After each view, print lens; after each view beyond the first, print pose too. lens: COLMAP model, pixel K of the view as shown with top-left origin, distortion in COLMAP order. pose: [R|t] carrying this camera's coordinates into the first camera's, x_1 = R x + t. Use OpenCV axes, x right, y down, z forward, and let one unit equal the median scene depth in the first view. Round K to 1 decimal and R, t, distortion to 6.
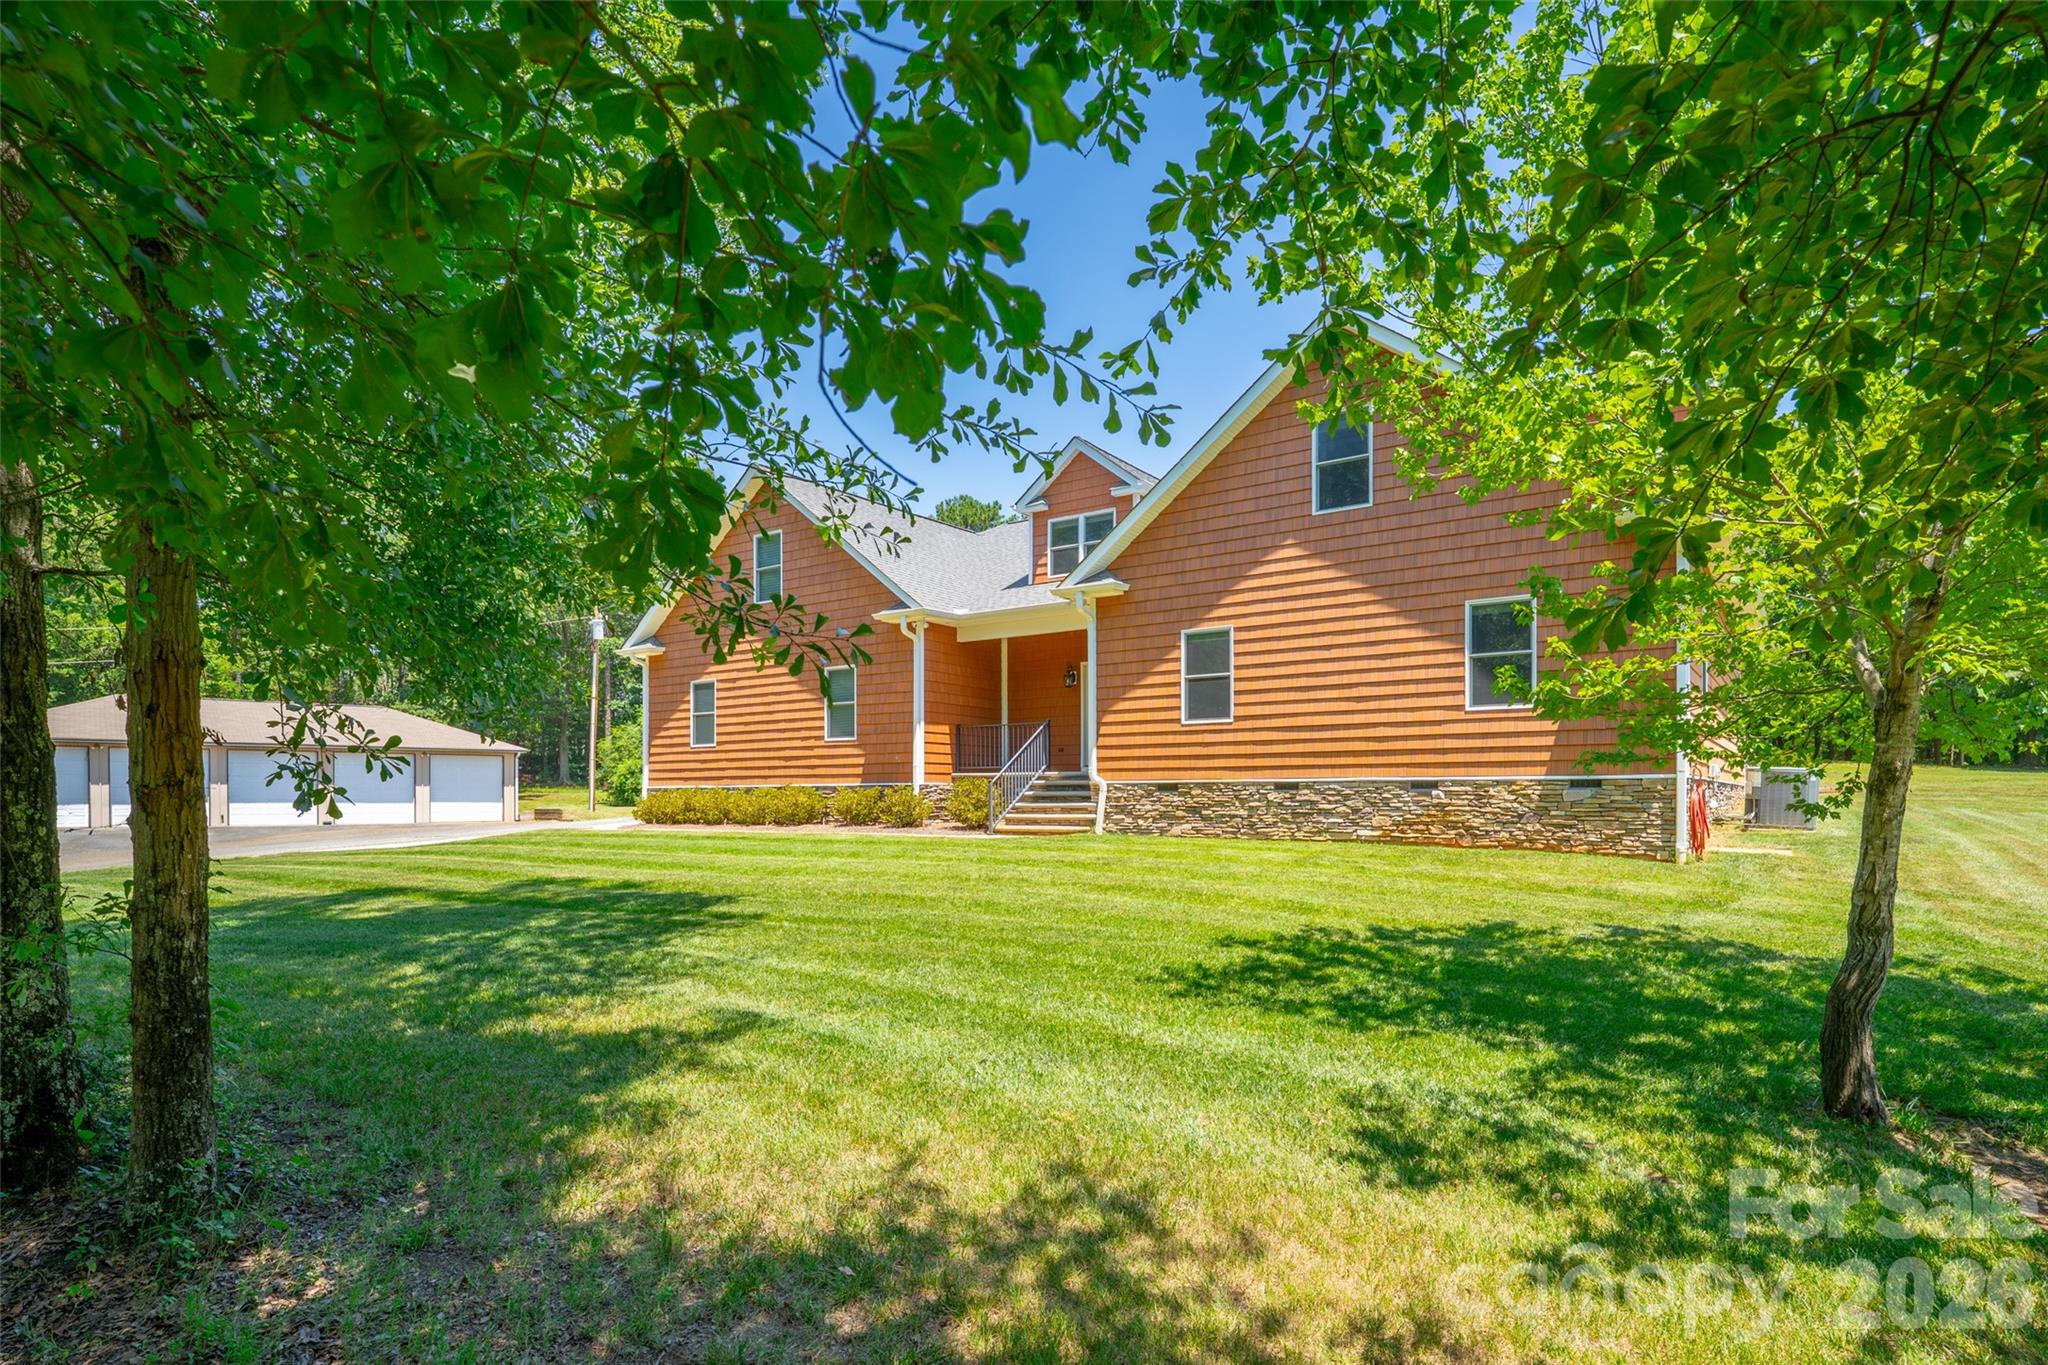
lens RADIAL K [[1077.0, 0, 1019.1], [0, 1077.0, 775.0], [0, 0, 1]] dist [-0.003076, 0.000062]
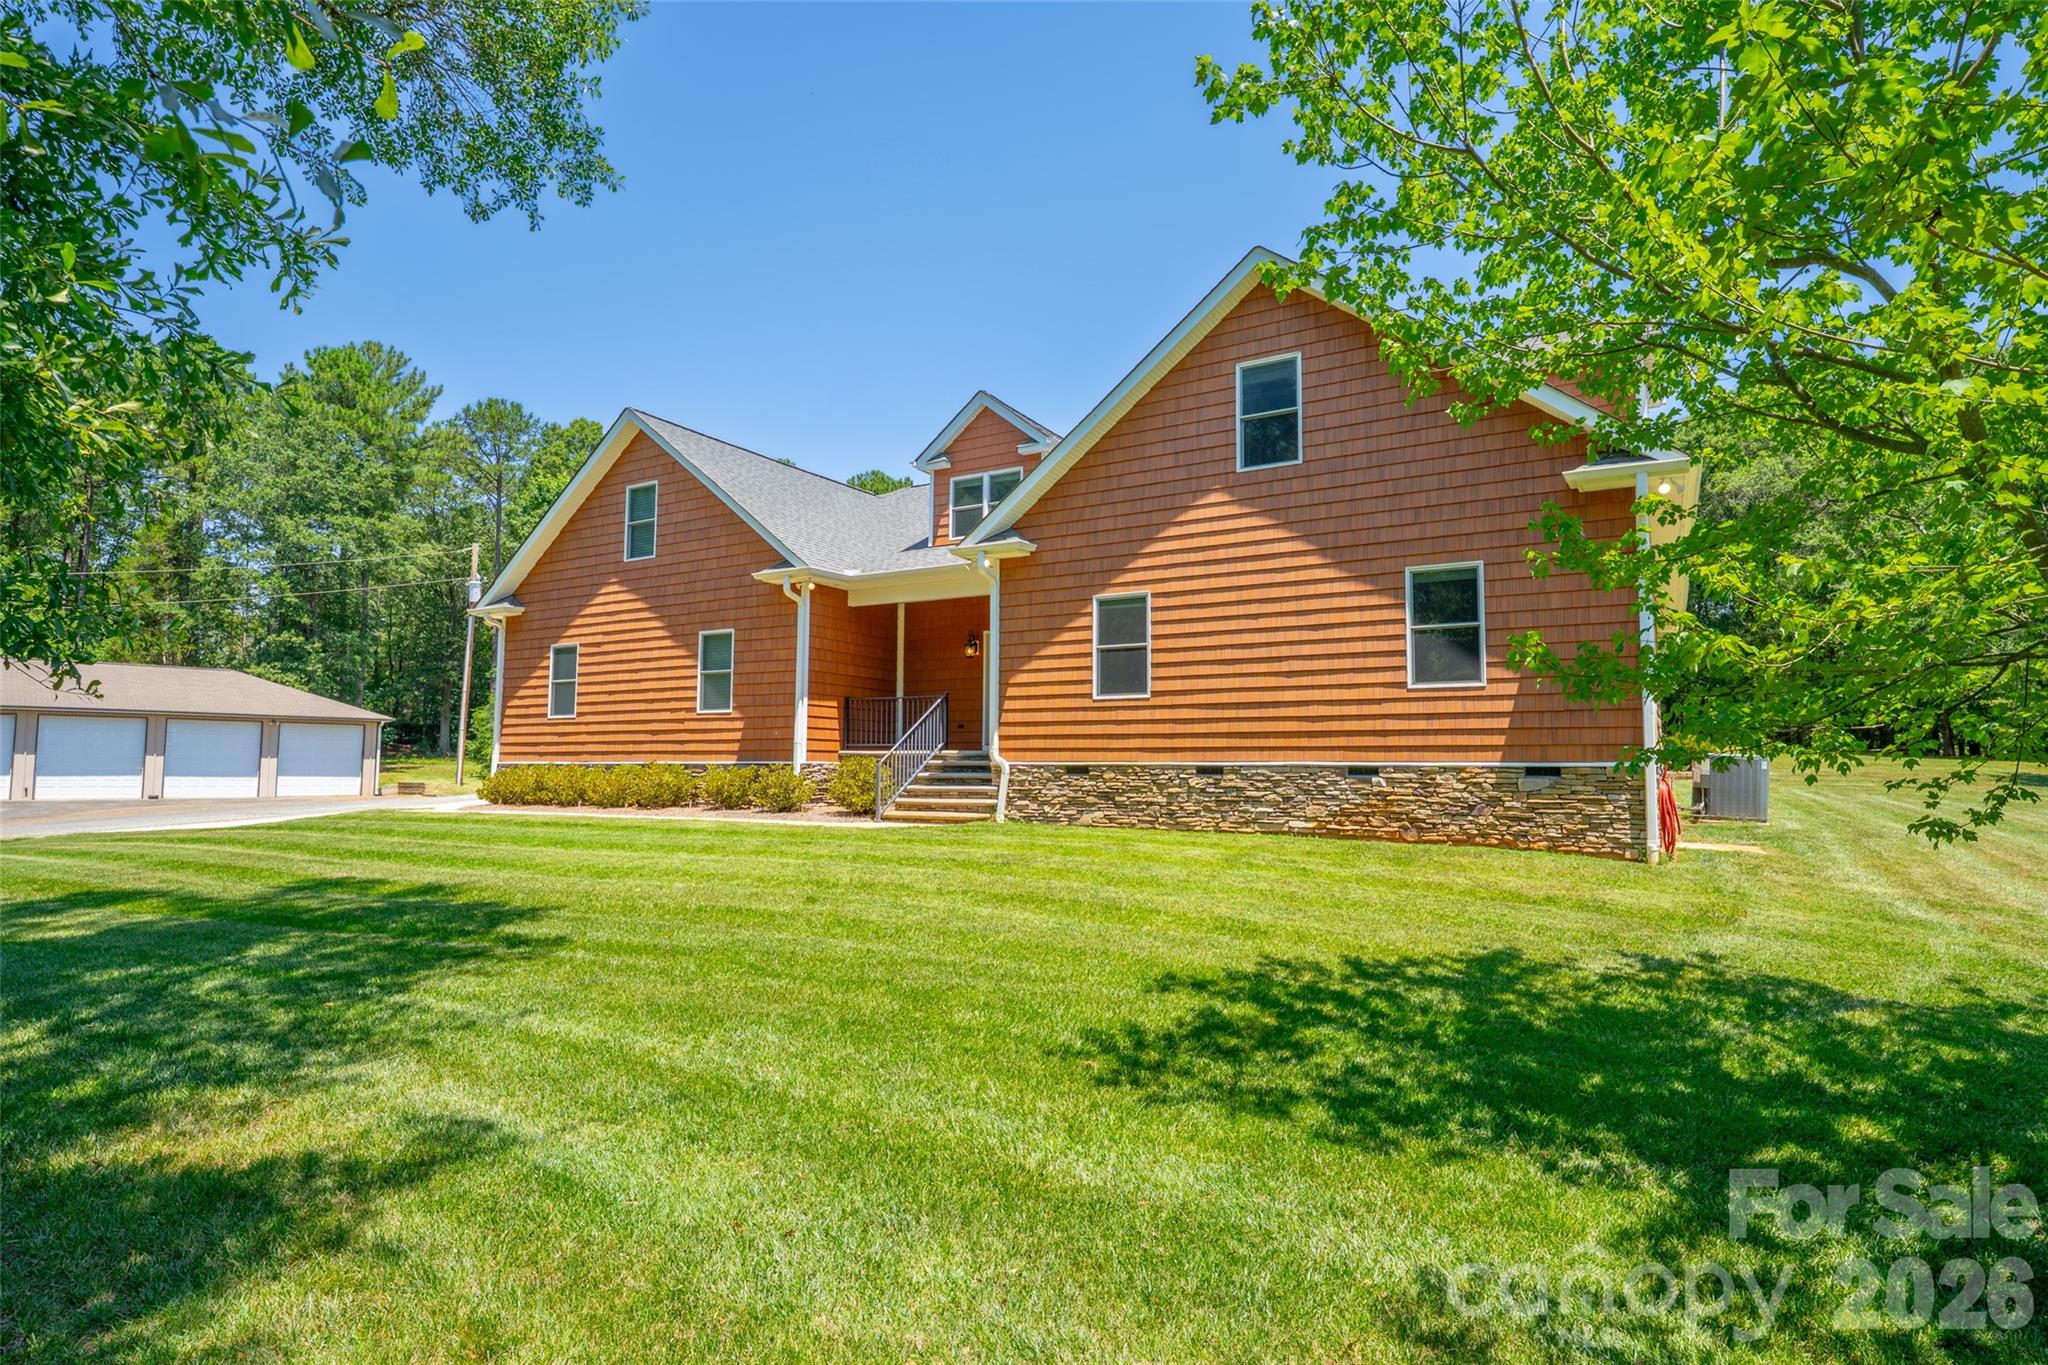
lens RADIAL K [[1050.3, 0, 1019.1], [0, 1050.3, 680.5], [0, 0, 1]] dist [-0.000835, -0.002104]
pose [[0.996346, 0.014426, 0.084187, 0.017392], [-0.008906, 0.997807, -0.065582, -0.005618], [-0.084948, 0.064592, 0.994290, 0.149571]]
